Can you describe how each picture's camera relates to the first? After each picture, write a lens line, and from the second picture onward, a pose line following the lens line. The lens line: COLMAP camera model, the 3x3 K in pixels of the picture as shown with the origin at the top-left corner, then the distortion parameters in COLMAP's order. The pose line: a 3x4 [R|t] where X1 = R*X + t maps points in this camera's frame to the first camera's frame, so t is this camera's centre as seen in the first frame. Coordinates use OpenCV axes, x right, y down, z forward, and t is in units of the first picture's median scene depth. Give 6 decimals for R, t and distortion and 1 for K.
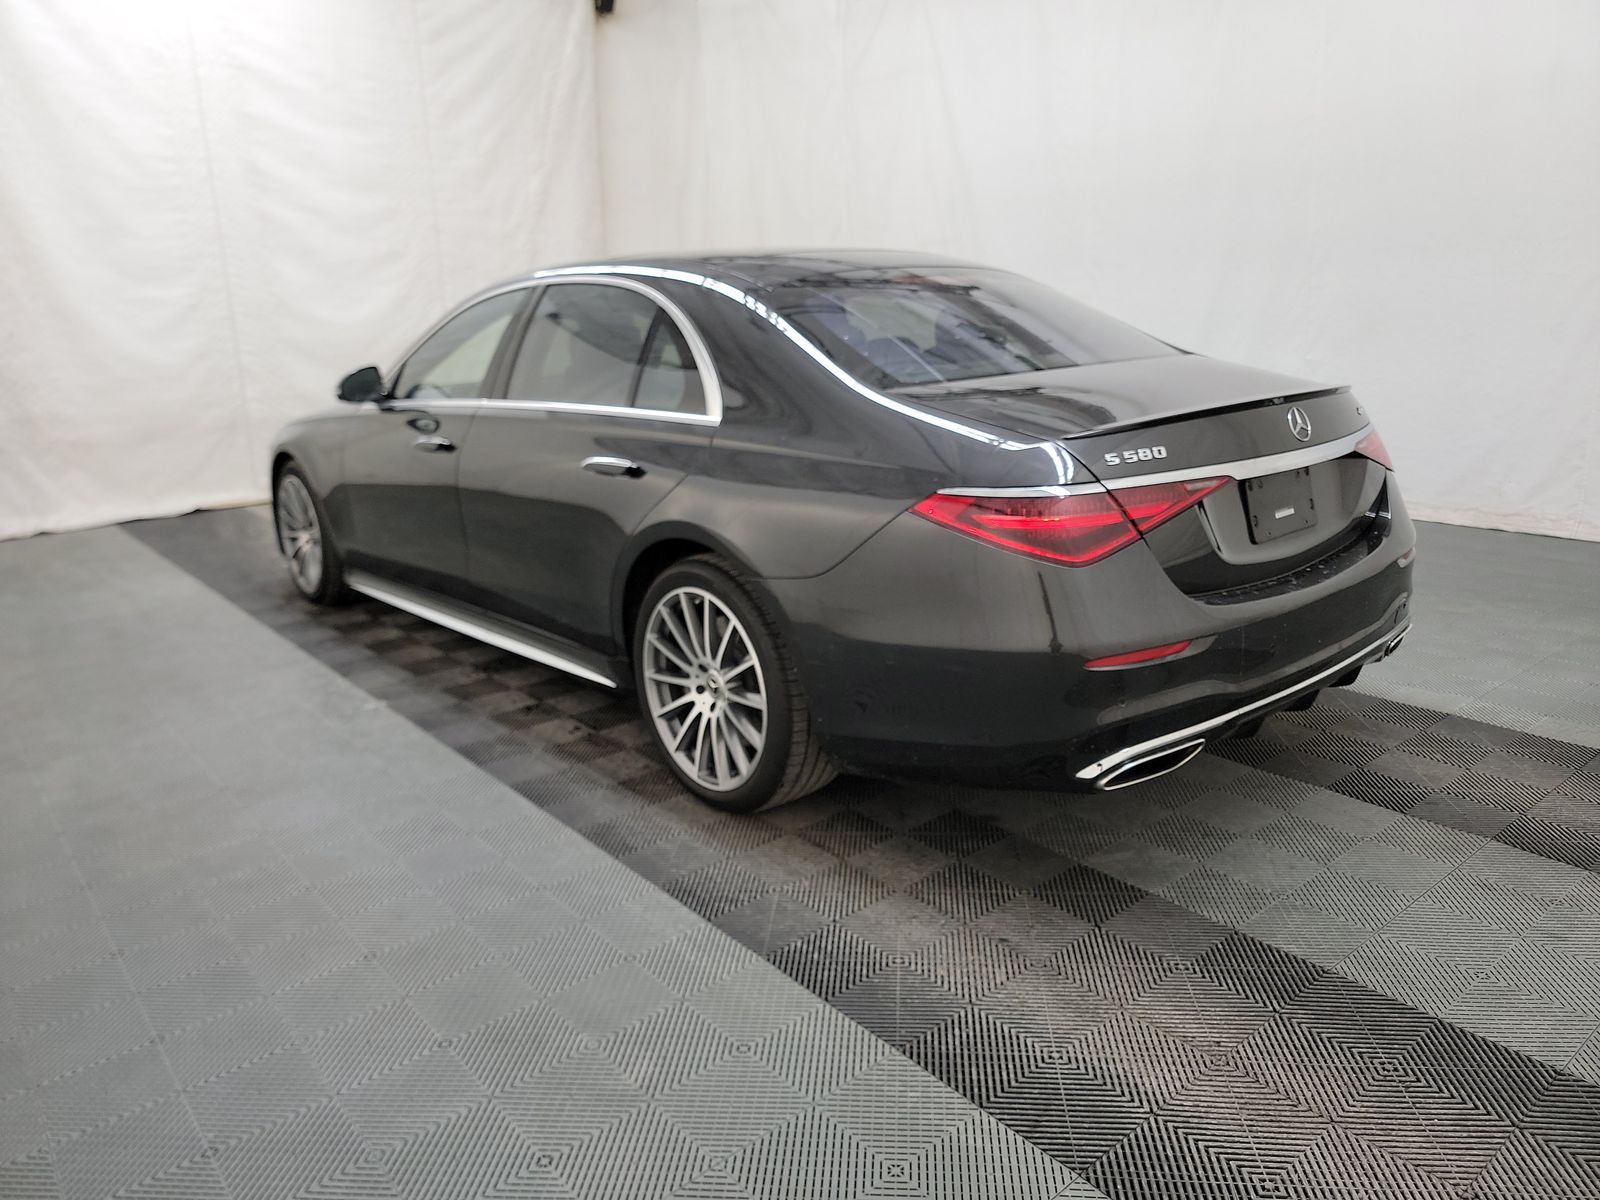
lens RADIAL K [[1113.2, 0, 825.3], [0, 1113.2, 599.7], [0, 0, 1]] dist [0.050346, -0.052953]
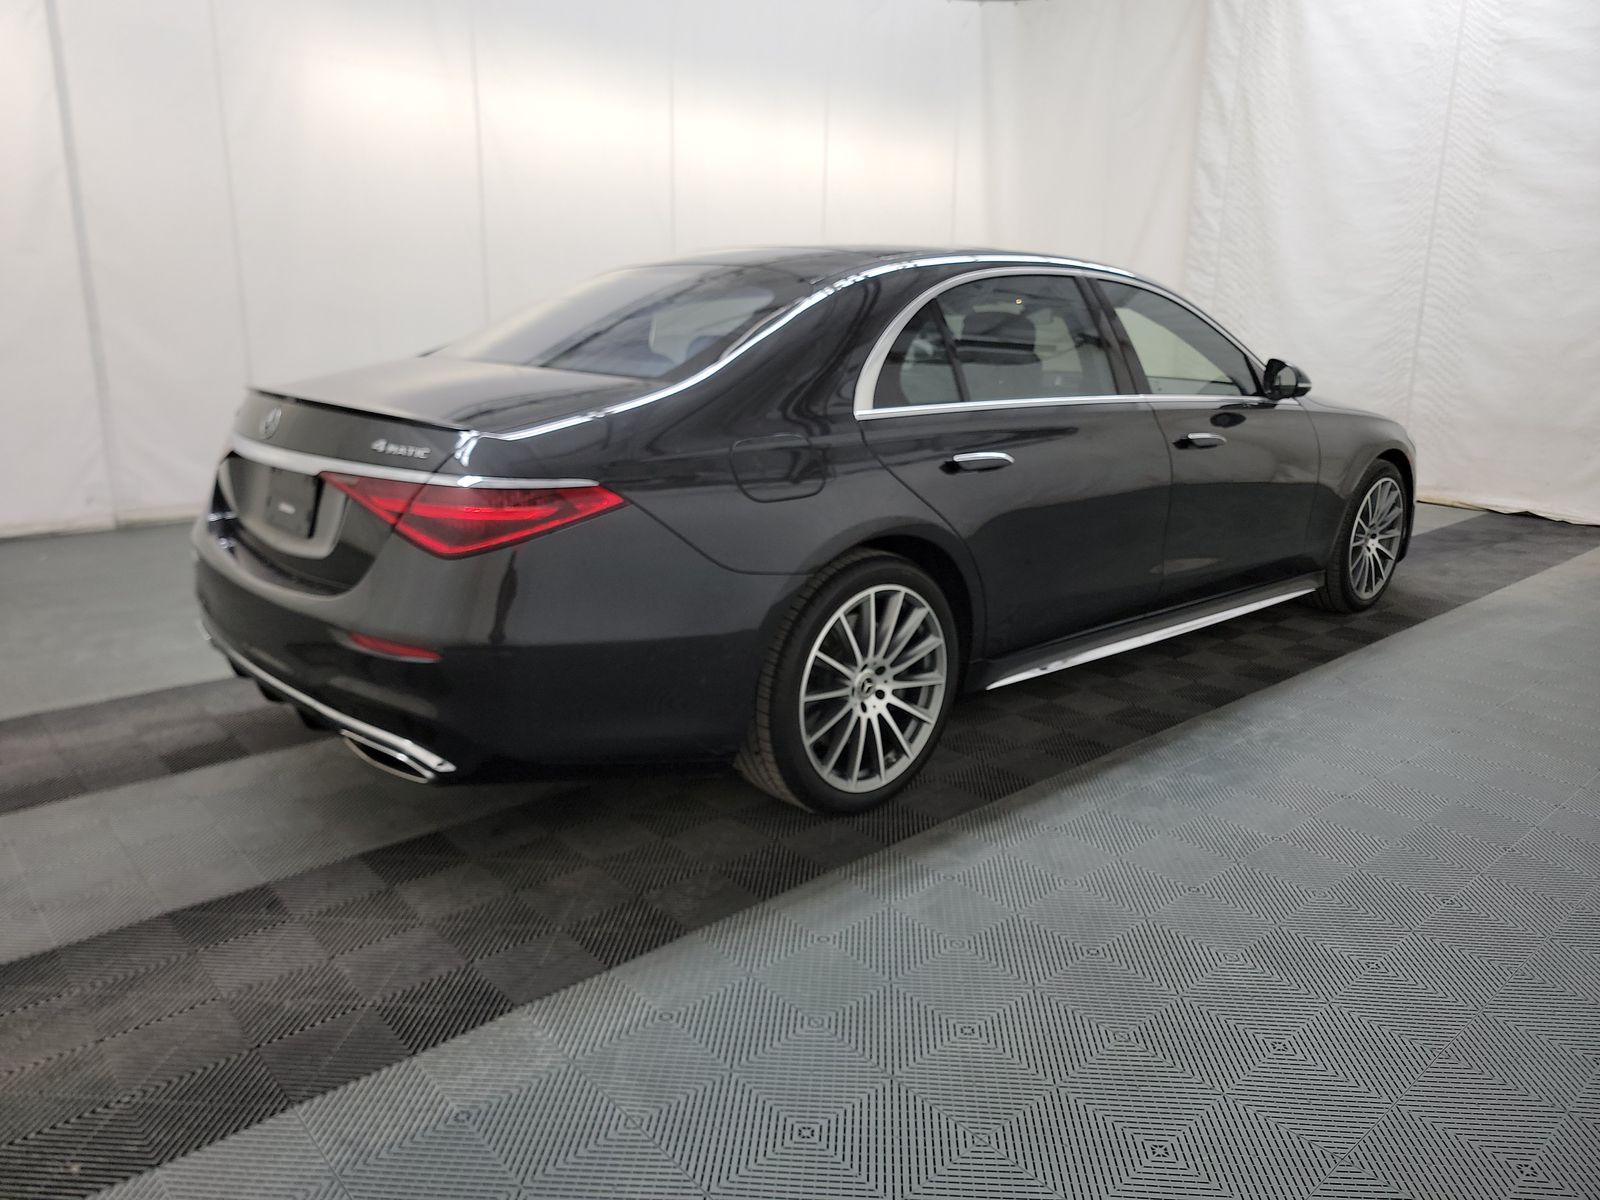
lens RADIAL K [[1113.2, 0, 825.3], [0, 1113.2, 599.7], [0, 0, 1]] dist [0.050346, -0.052953]
pose [[0.031686, 0.283607, -0.958417, 1.445444], [-0.272879, 0.924924, 0.264675, -0.413763], [0.961526, 0.253145, 0.106698, 1.419702]]
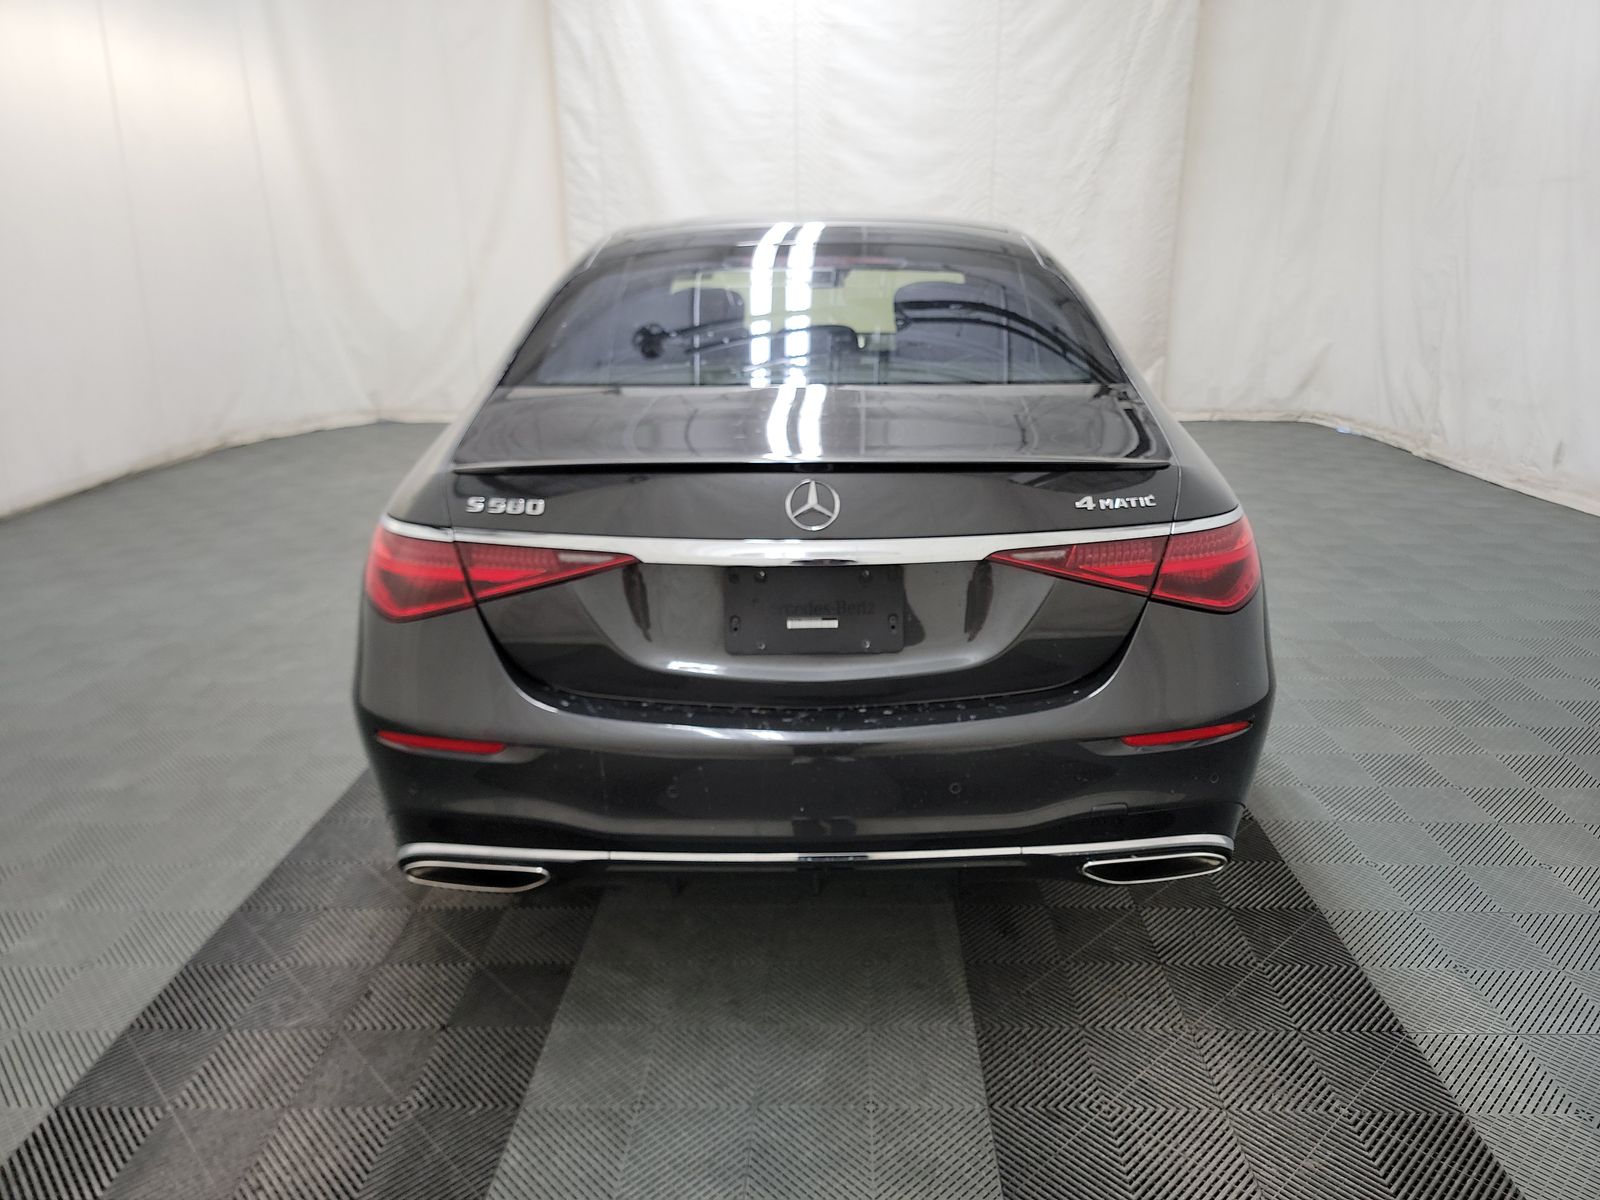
lens RADIAL K [[1113.2, 0, 825.3], [0, 1113.2, 599.7], [0, 0, 1]] dist [0.050346, -0.052953]
pose [[0.754061, 0.226933, -0.616355, 0.842604], [-0.190409, 0.973646, 0.125532, -0.181484], [0.628598, 0.022701, 0.777399, 0.448202]]
